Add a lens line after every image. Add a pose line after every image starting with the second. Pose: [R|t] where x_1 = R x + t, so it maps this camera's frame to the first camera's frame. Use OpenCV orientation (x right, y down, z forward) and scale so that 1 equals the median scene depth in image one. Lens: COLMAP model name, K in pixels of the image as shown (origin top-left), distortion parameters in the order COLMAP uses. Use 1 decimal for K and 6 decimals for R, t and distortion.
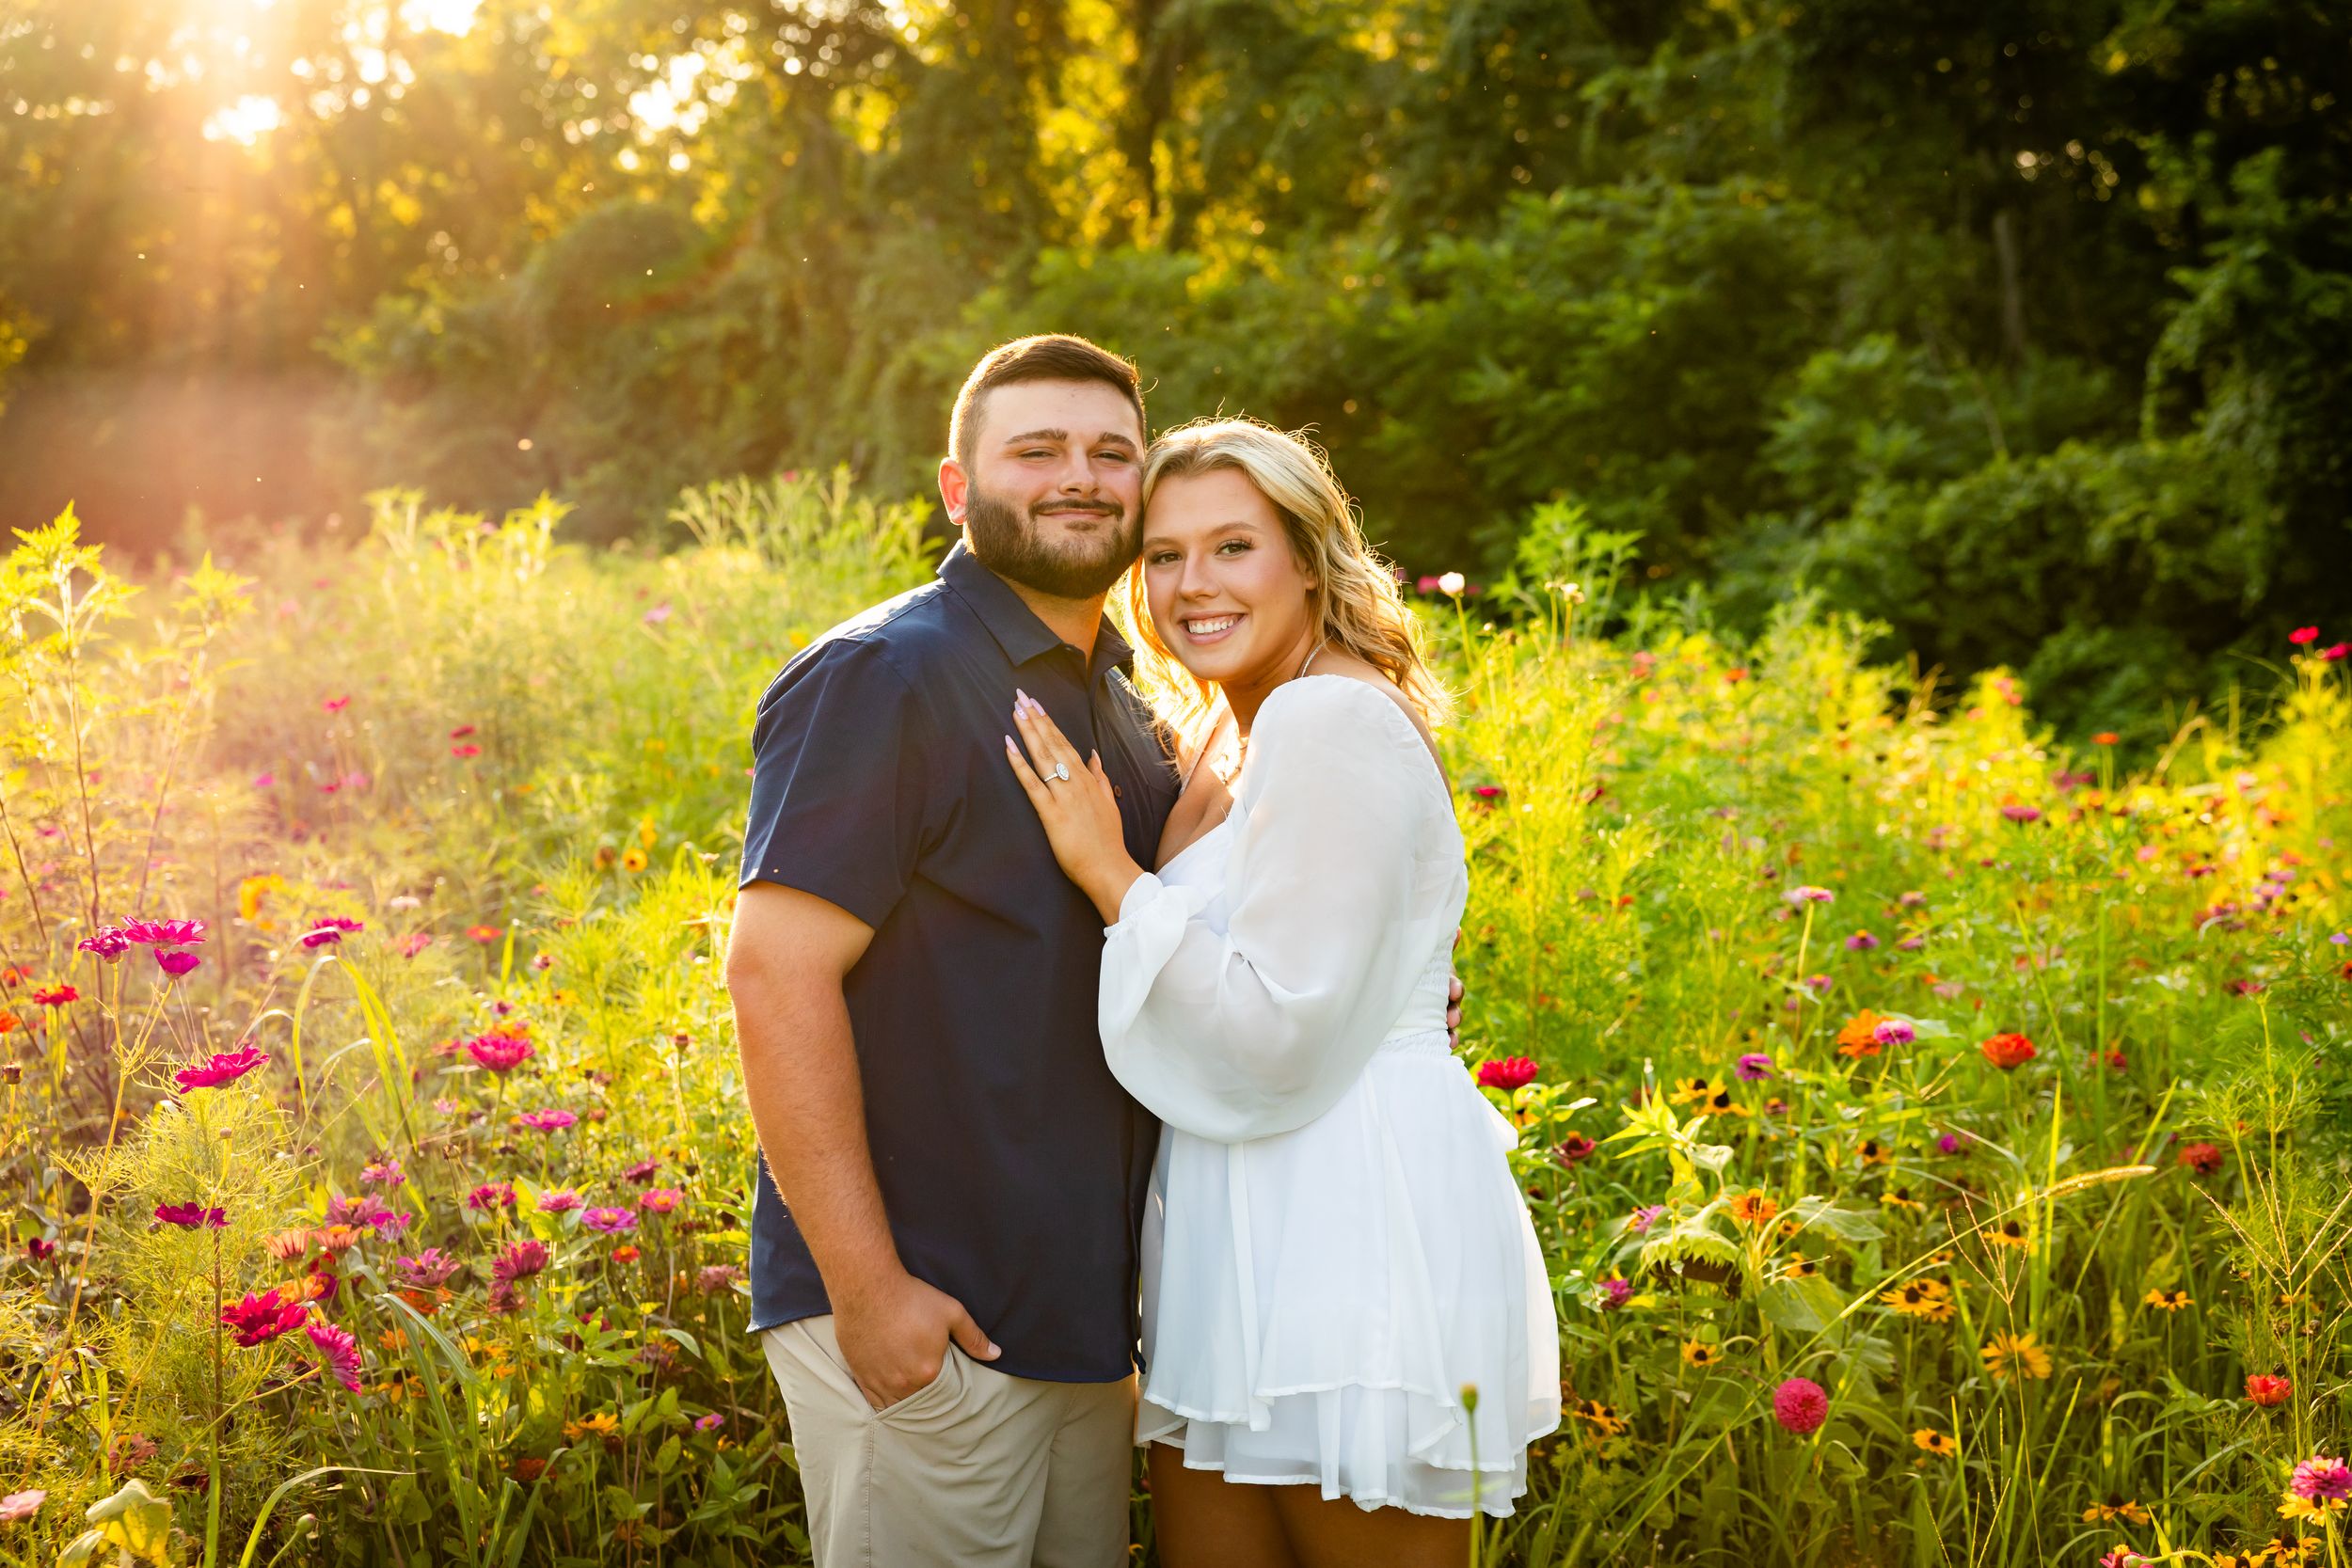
lens RADIAL K [[3259.1, 0, 1182.9], [0, 3259.1, 780.2], [0, 0, 1]] dist [-0.023786, 0.000000]
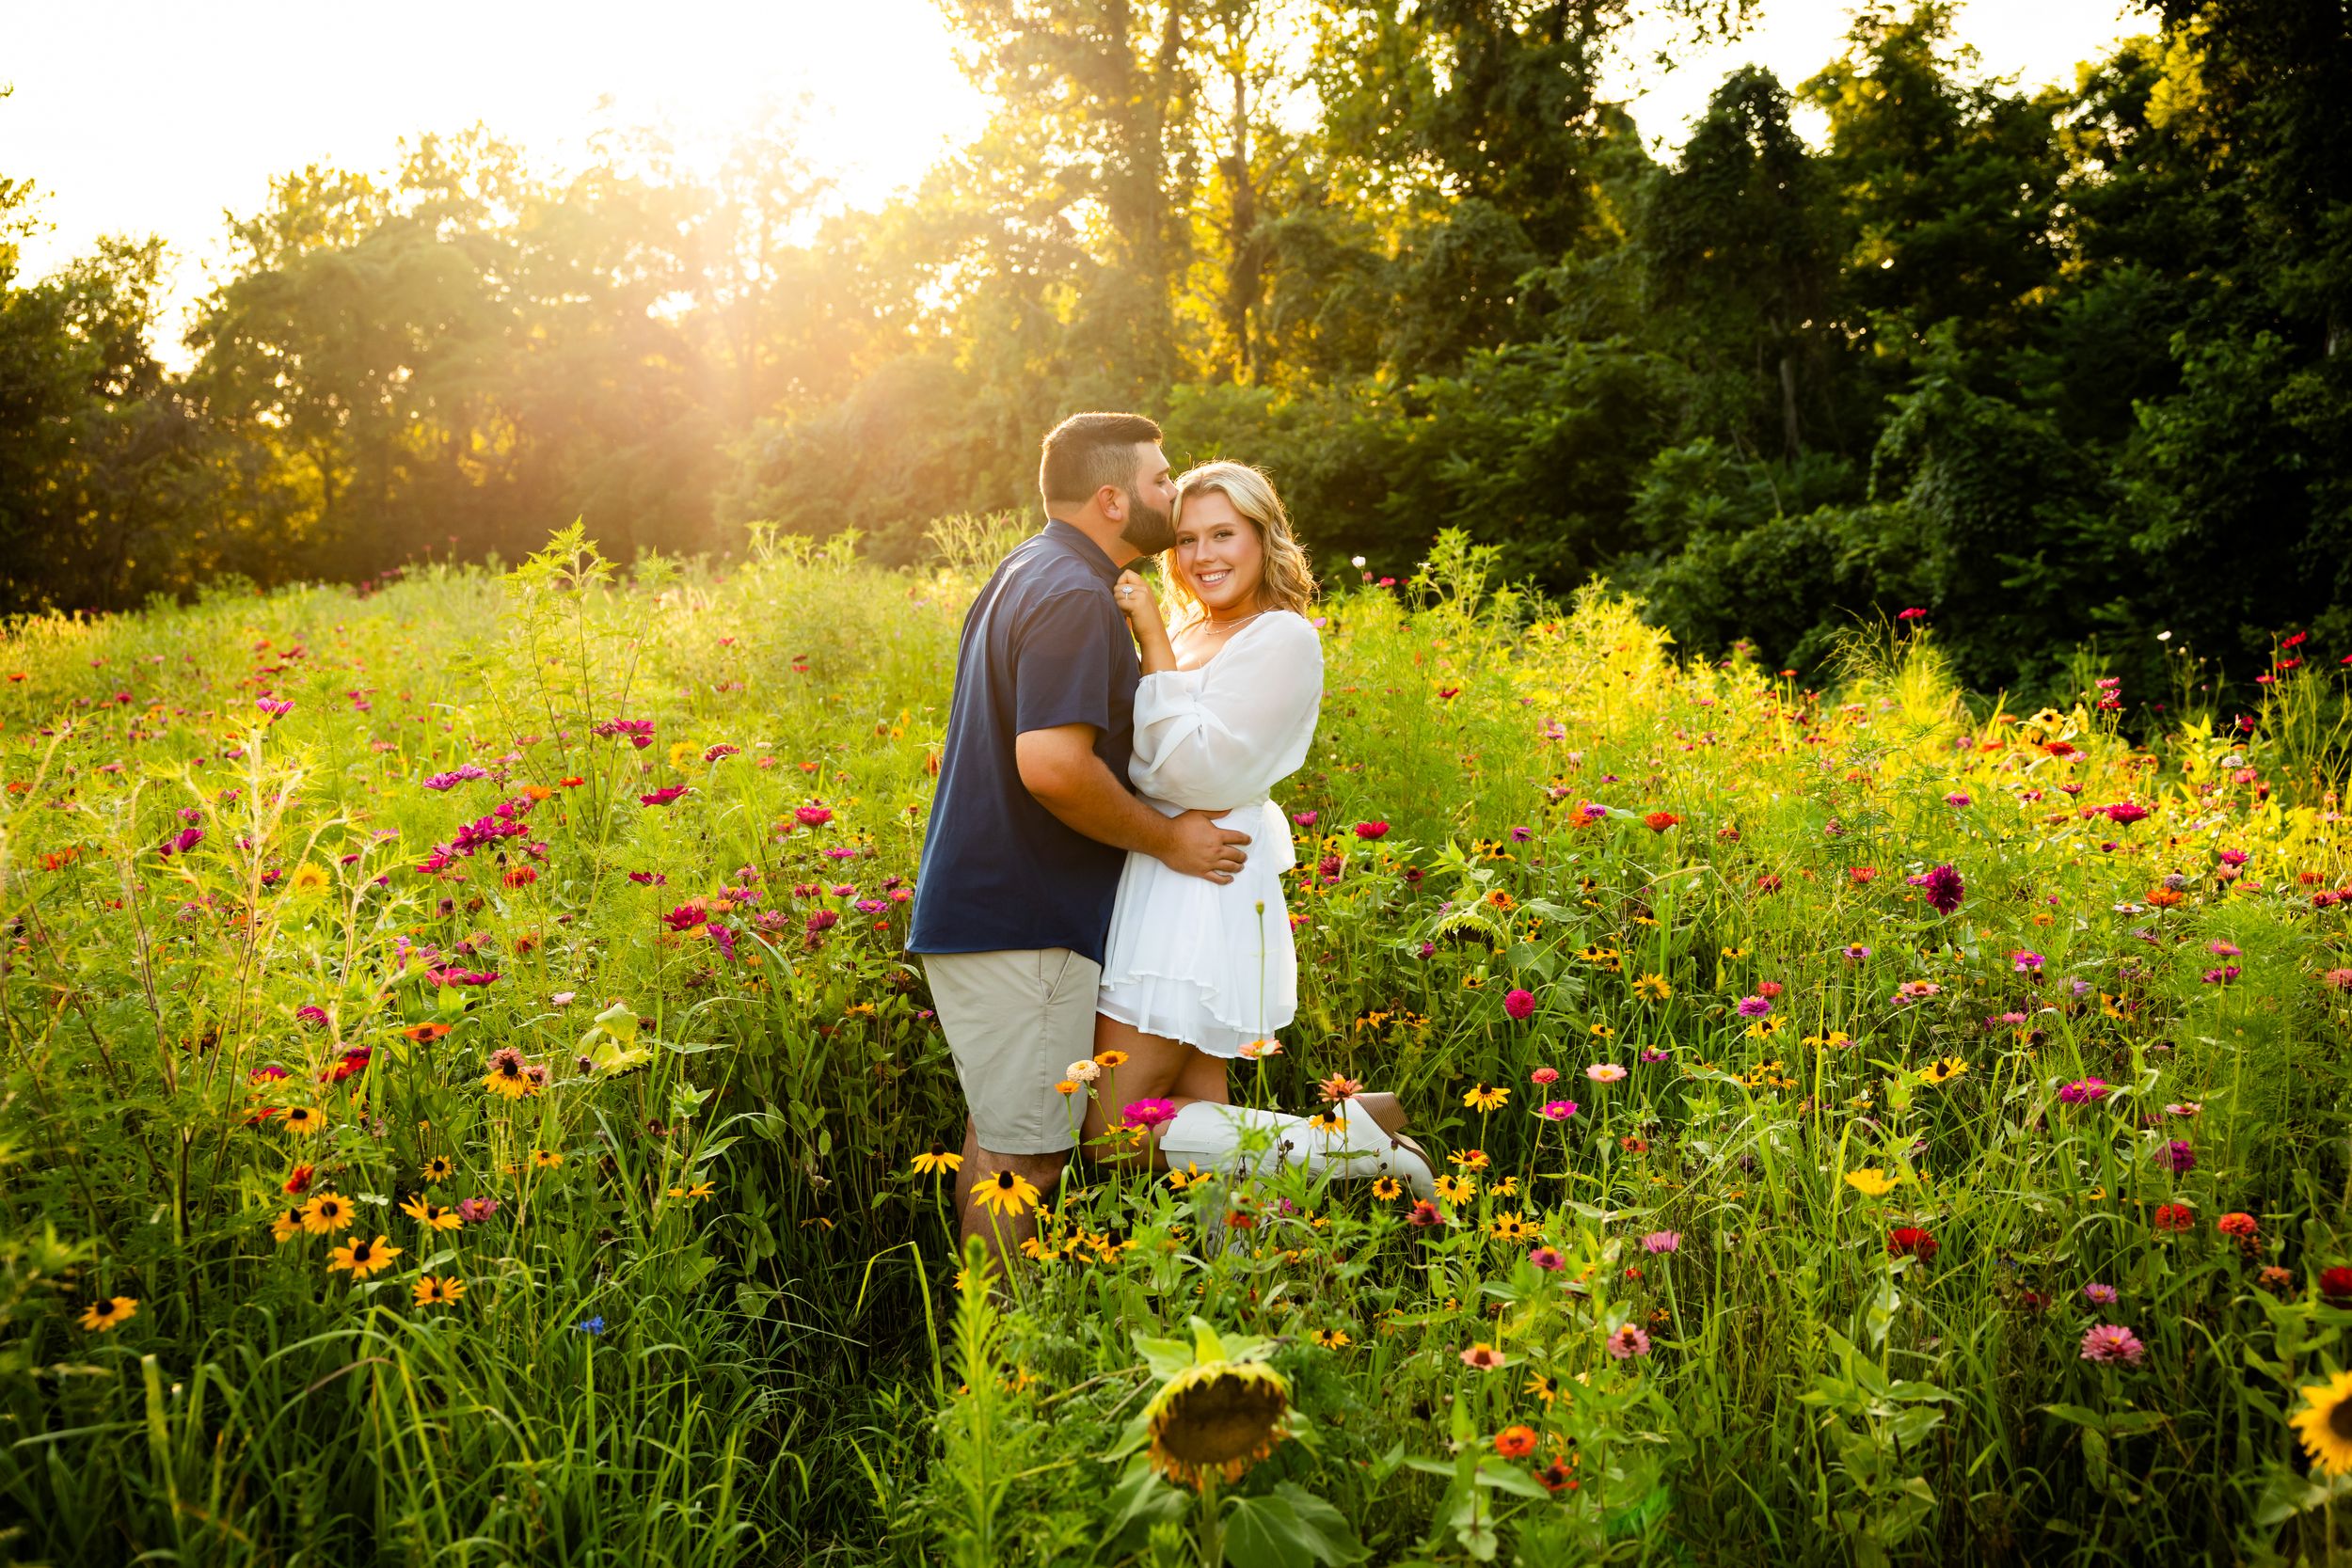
lens RADIAL K [[2264.9, 0, 1167.7], [0, 2264.9, 789.7], [0, 0, 1]] dist [-0.054496, 0.000000]
pose [[0.997955, 0.007942, -0.063431, 0.028717], [-0.007262, 0.999914, 0.010950, 0.023874], [0.063513, -0.010467, 0.997926, -0.104695]]
